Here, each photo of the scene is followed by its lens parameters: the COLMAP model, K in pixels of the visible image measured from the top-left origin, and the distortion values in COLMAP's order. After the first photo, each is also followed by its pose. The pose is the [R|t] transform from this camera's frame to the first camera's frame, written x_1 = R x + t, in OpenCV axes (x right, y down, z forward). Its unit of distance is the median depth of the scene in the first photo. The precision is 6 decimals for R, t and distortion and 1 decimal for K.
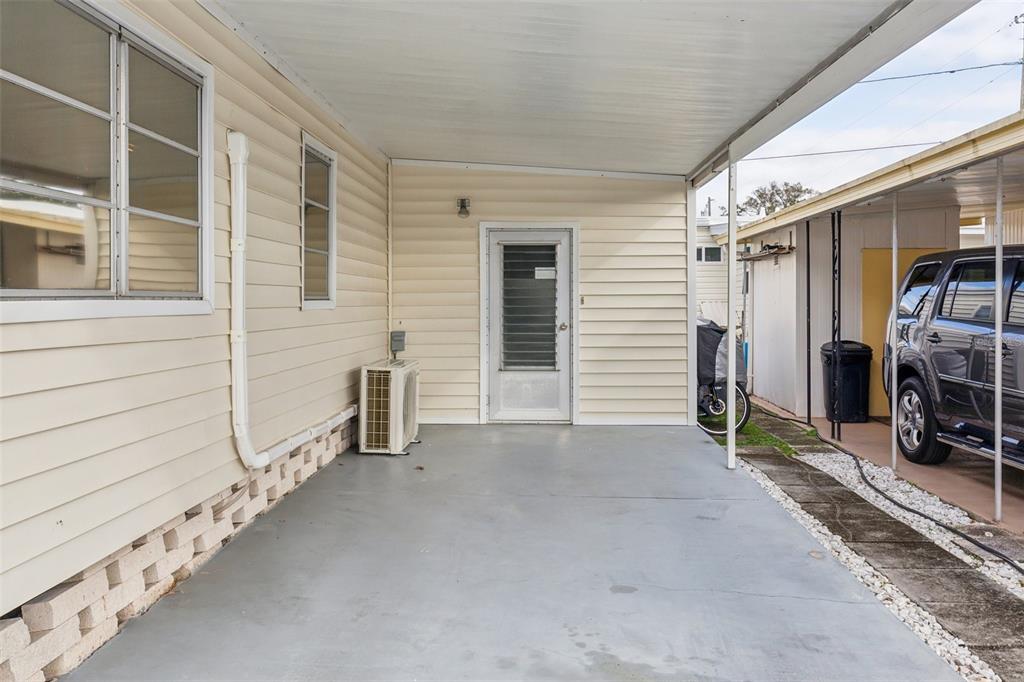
lens RADIAL K [[905.9, 0, 508.9], [0, 905.9, 299.0], [0, 0, 1]] dist [0.015844, 0.006424]
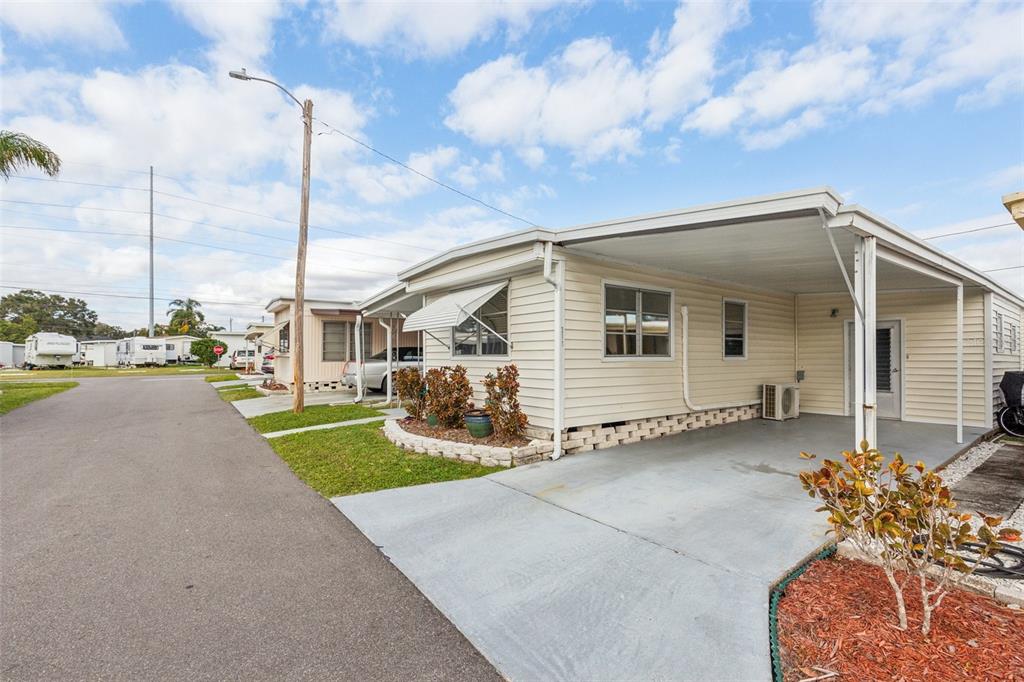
lens RADIAL K [[481.3, 0, 512.0], [0, 481.3, 348.0], [0, 0, 1]] dist [-0.015005, 0.006481]
pose [[0.645741, -0.015892, -0.763392, 0.360823], [0.001974, 0.999815, -0.019144, 0.000628], [0.763554, 0.010855, 0.645652, -0.346605]]
